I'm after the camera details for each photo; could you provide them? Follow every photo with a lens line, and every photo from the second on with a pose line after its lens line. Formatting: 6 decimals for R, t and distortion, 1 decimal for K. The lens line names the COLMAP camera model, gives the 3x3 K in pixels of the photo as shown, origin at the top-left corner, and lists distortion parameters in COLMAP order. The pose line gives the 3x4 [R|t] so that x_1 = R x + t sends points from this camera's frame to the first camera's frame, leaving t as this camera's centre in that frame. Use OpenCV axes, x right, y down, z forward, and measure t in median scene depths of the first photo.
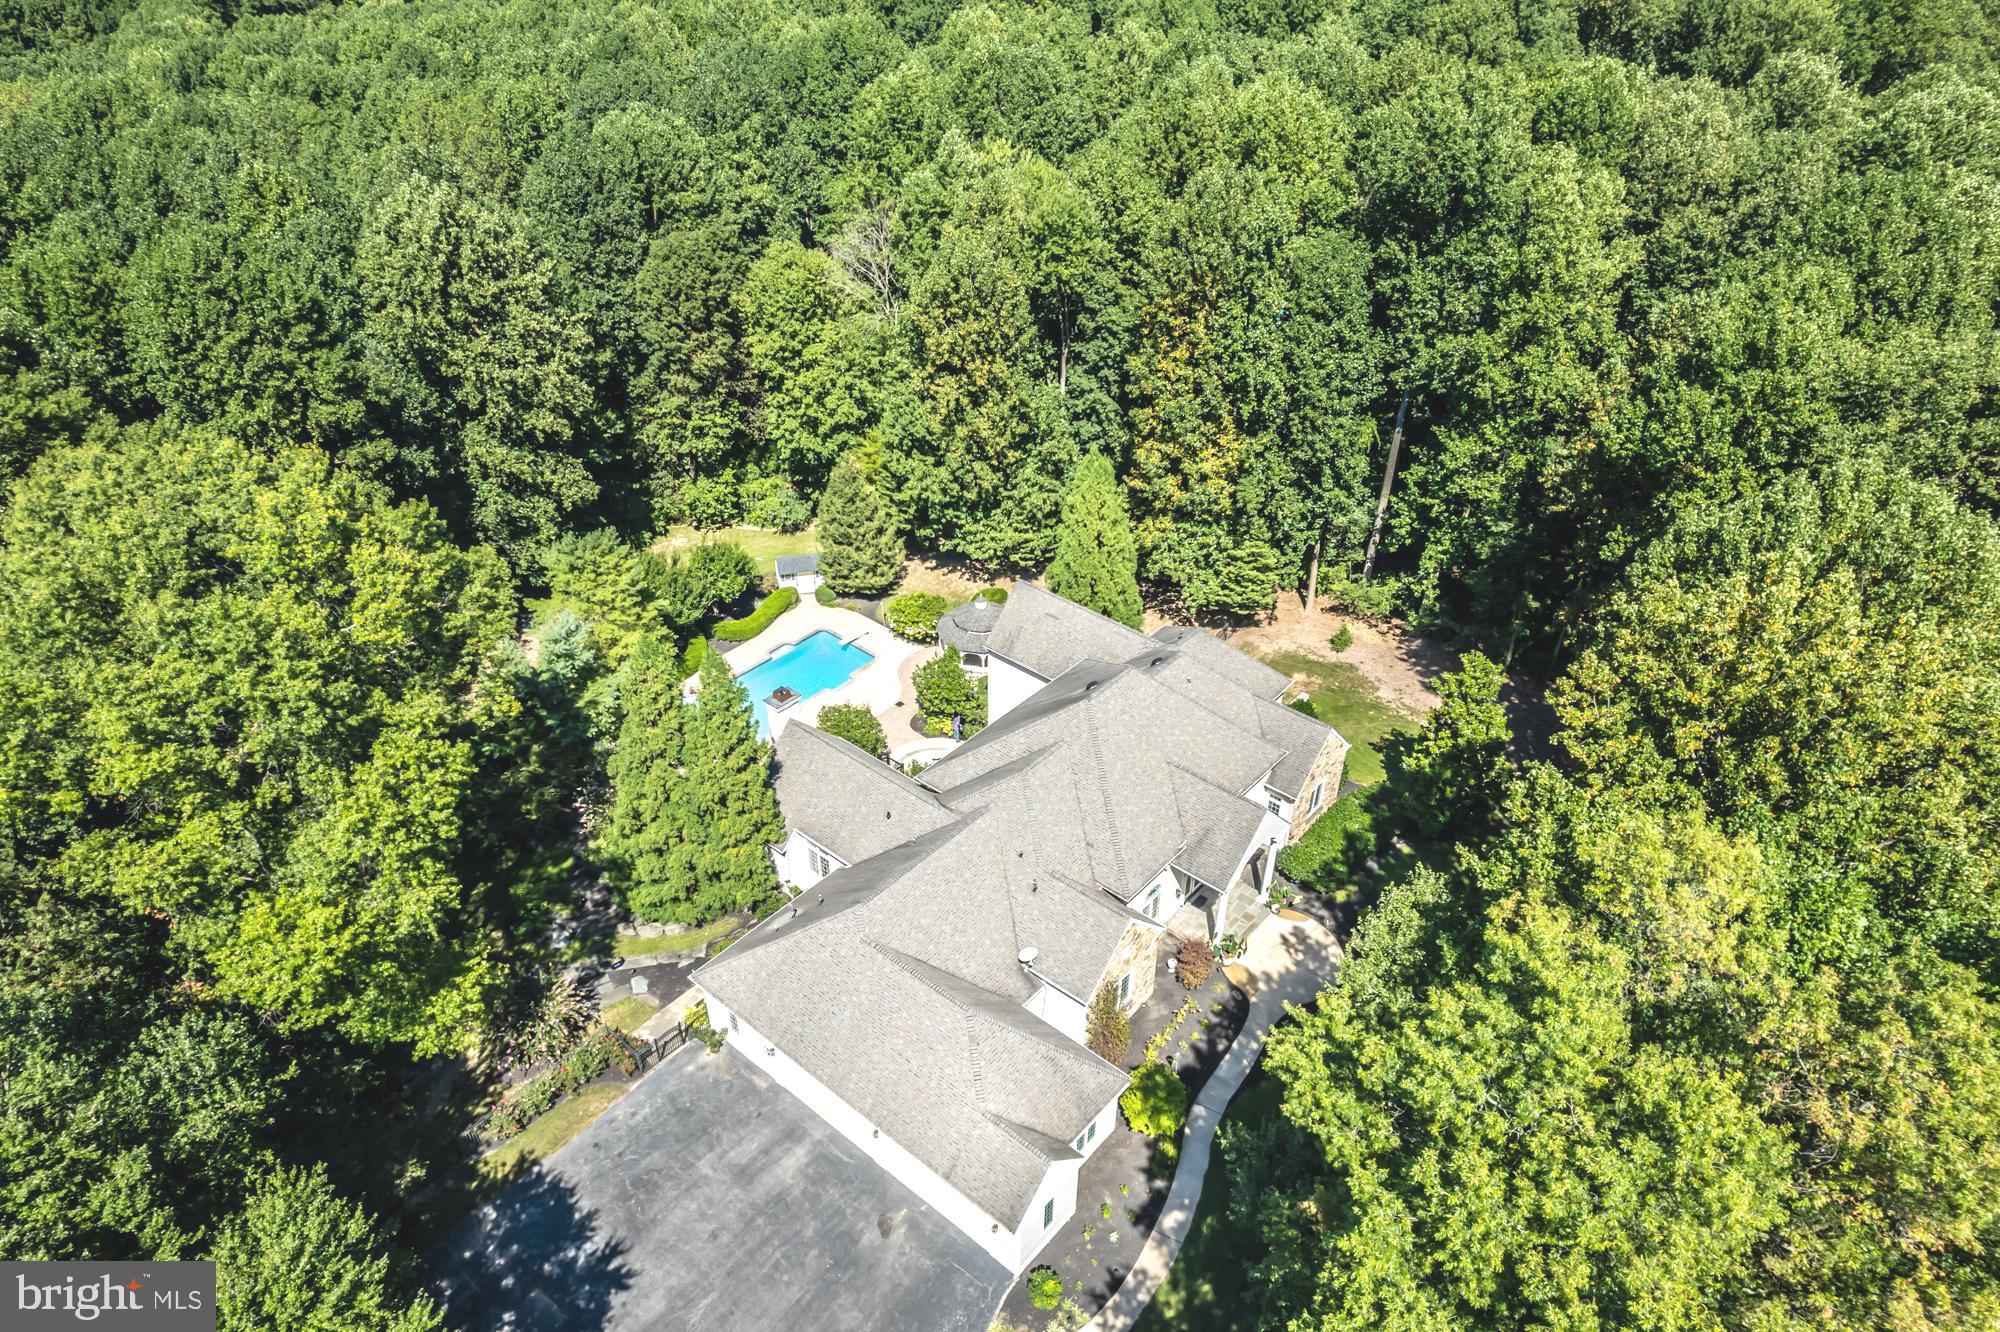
lens RADIAL K [[1264.3, 0, 1000.0], [0, 1264.3, 666.0], [0, 0, 1]] dist [-0.040870, -0.002208]
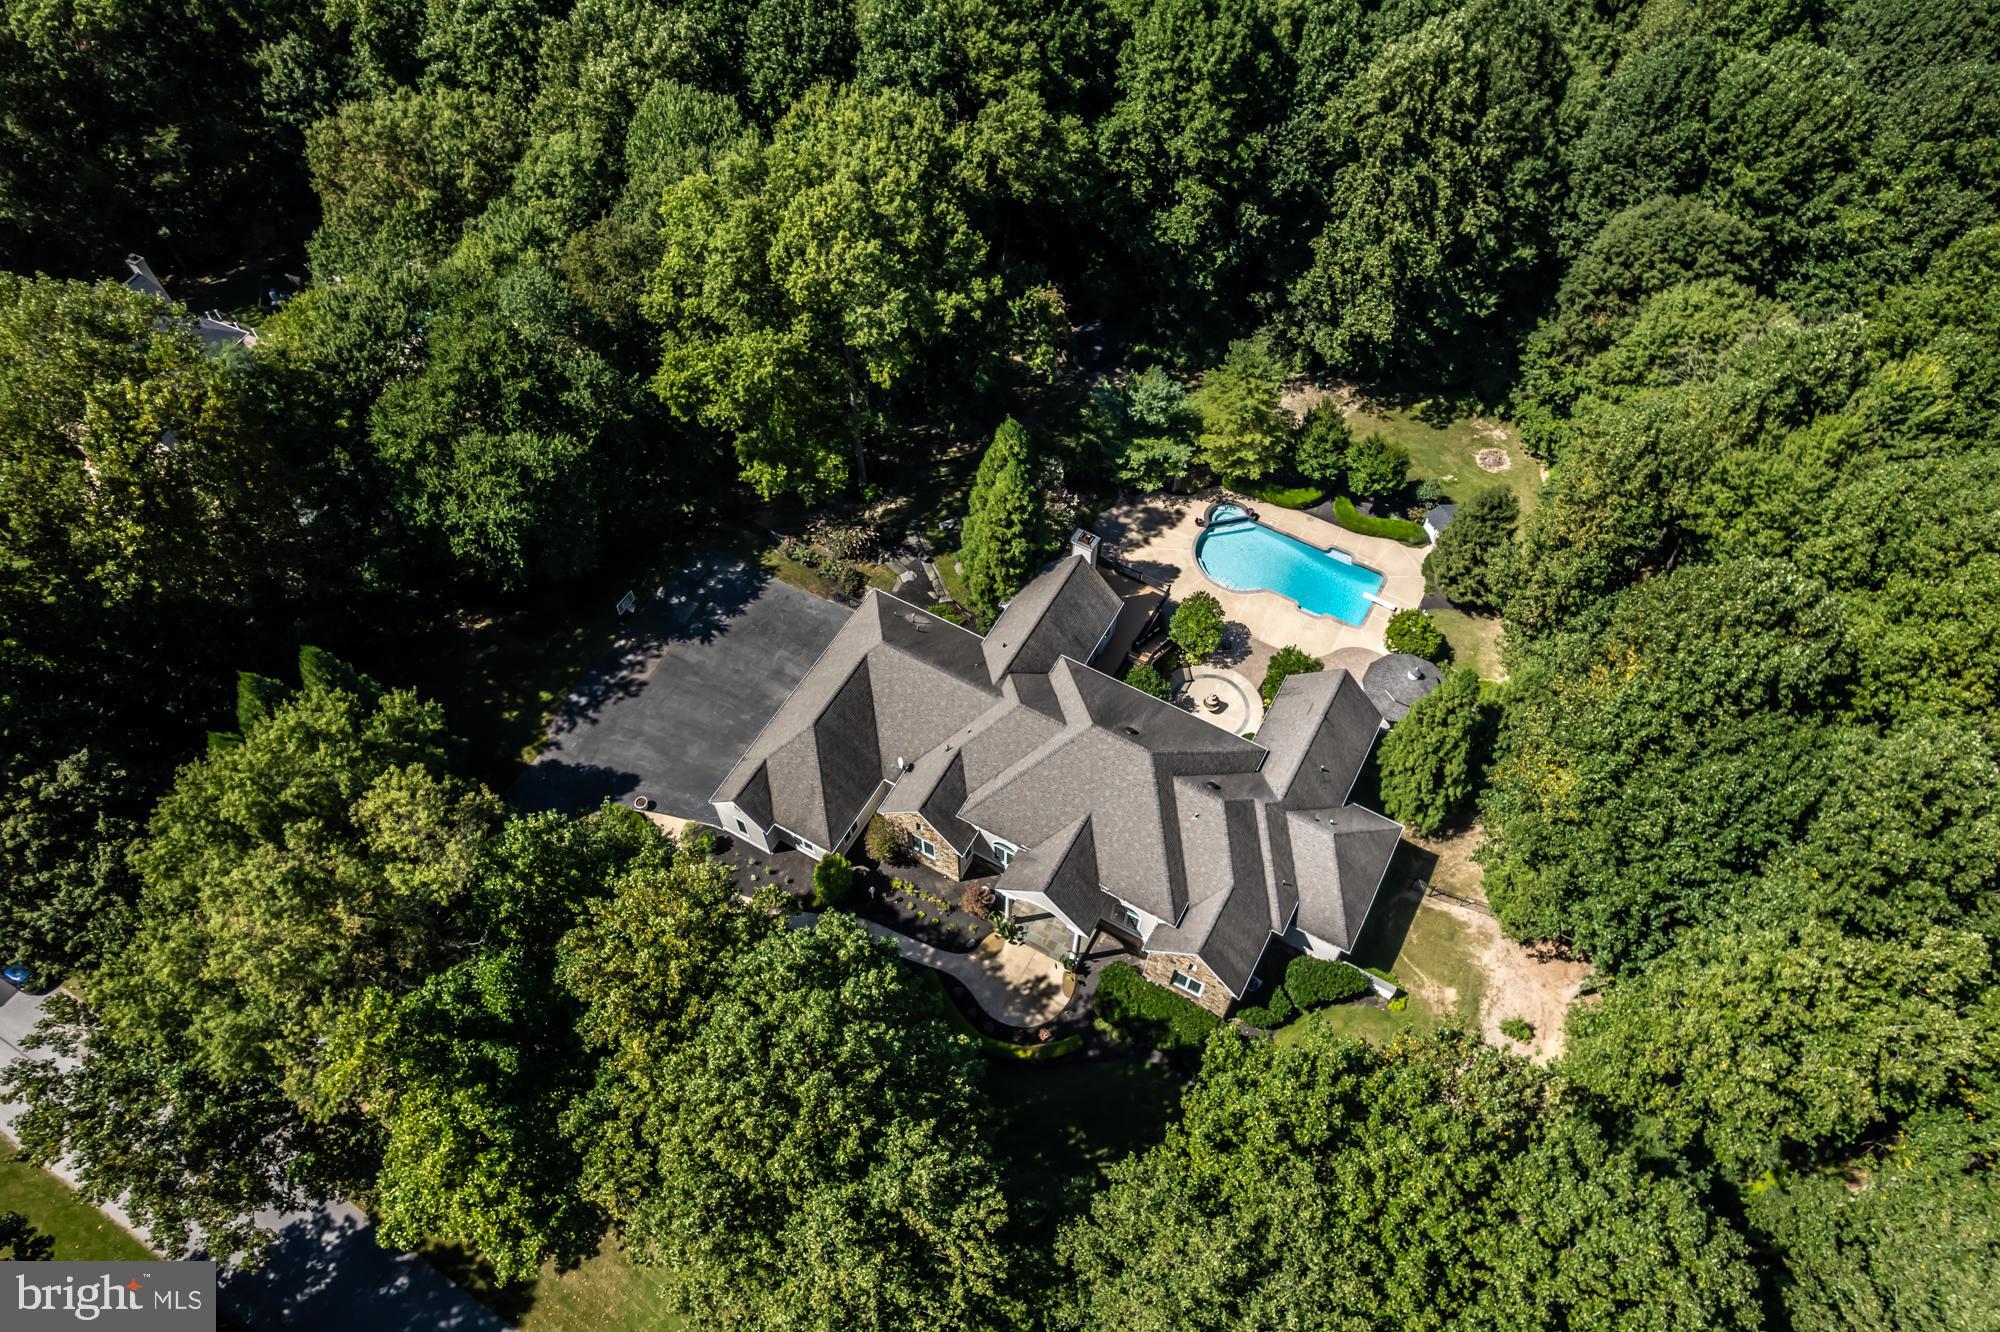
lens RADIAL K [[1263.8, 0, 1002.7], [0, 1263.8, 670.1], [0, 0, 1]] dist [-0.065461, 0.056427]
pose [[0.197962, 0.810301, -0.551565, 0.534670], [-0.563533, 0.554493, 0.612346, -0.546239], [0.802023, 0.189604, 0.566400, 0.203521]]
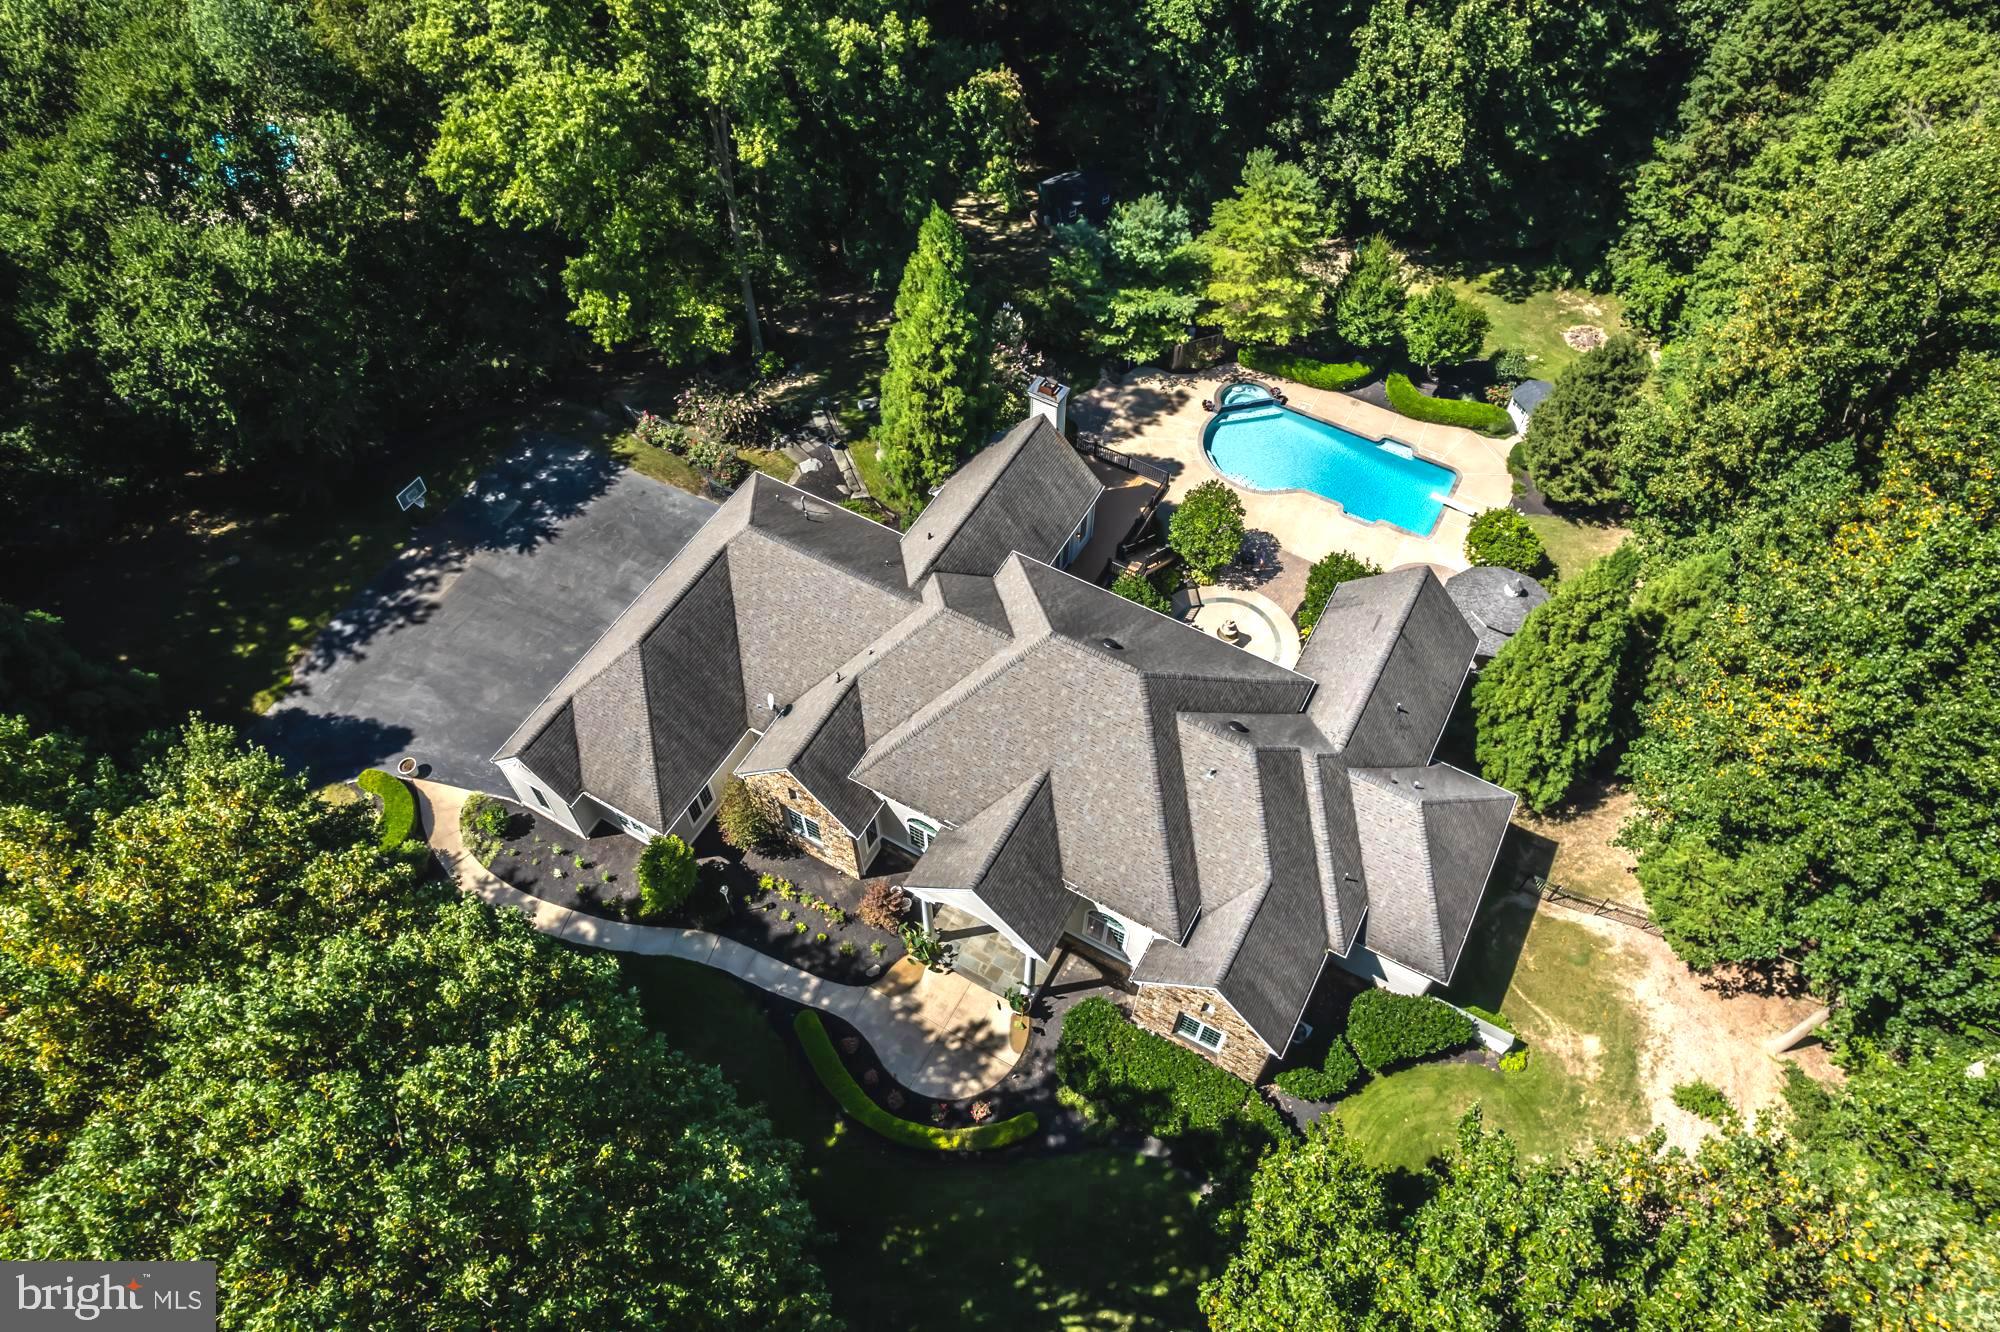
lens RADIAL K [[1279.6, 0, 1002.8], [0, 1279.6, 663.2], [0, 0, 1]] dist [-0.082578, 0.086200]
pose [[0.200425, 0.795719, -0.571542, 0.421588], [-0.563791, 0.570780, 0.596951, -0.330773], [0.801230, 0.202587, 0.563018, 0.435540]]
